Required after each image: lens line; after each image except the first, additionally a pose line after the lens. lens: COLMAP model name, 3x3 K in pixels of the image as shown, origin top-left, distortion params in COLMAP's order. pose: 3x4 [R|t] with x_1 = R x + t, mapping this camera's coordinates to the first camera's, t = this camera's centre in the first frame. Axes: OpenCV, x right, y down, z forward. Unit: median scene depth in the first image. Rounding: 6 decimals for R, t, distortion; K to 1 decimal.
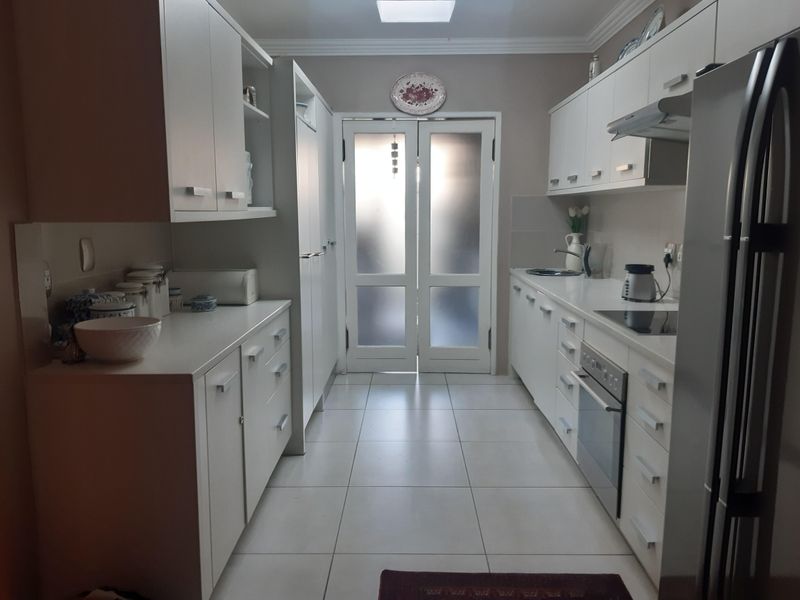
lens RADIAL K [[627.7, 0, 400.0], [0, 627.7, 300.0], [0, 0, 1]] dist [0.130301, -0.263674]
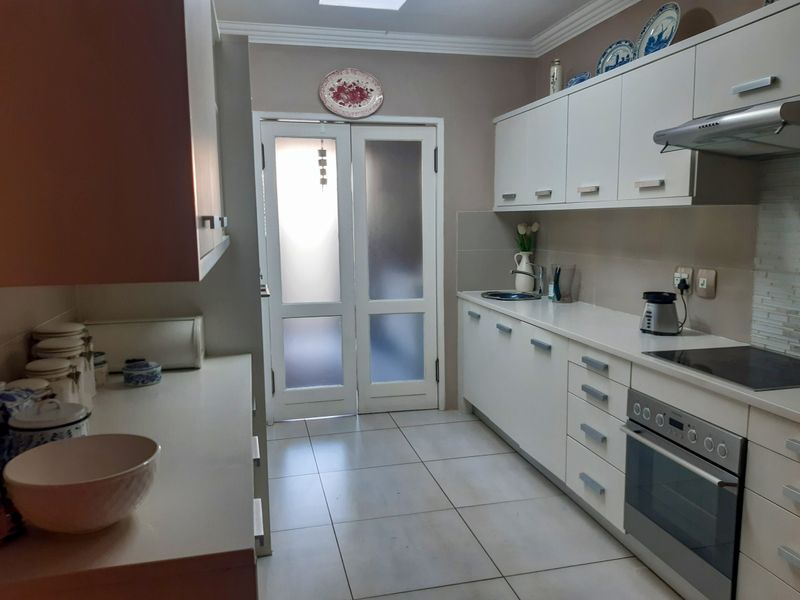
lens RADIAL K [[615.0, 0, 400.0], [0, 615.0, 300.0], [0, 0, 1]] dist [0.097654, -0.165641]
pose [[0.966058, -0.037446, 0.255599, -0.135437], [0.039803, 0.999199, -0.004052, -0.039099], [-0.255242, 0.014088, 0.966775, 0.174722]]
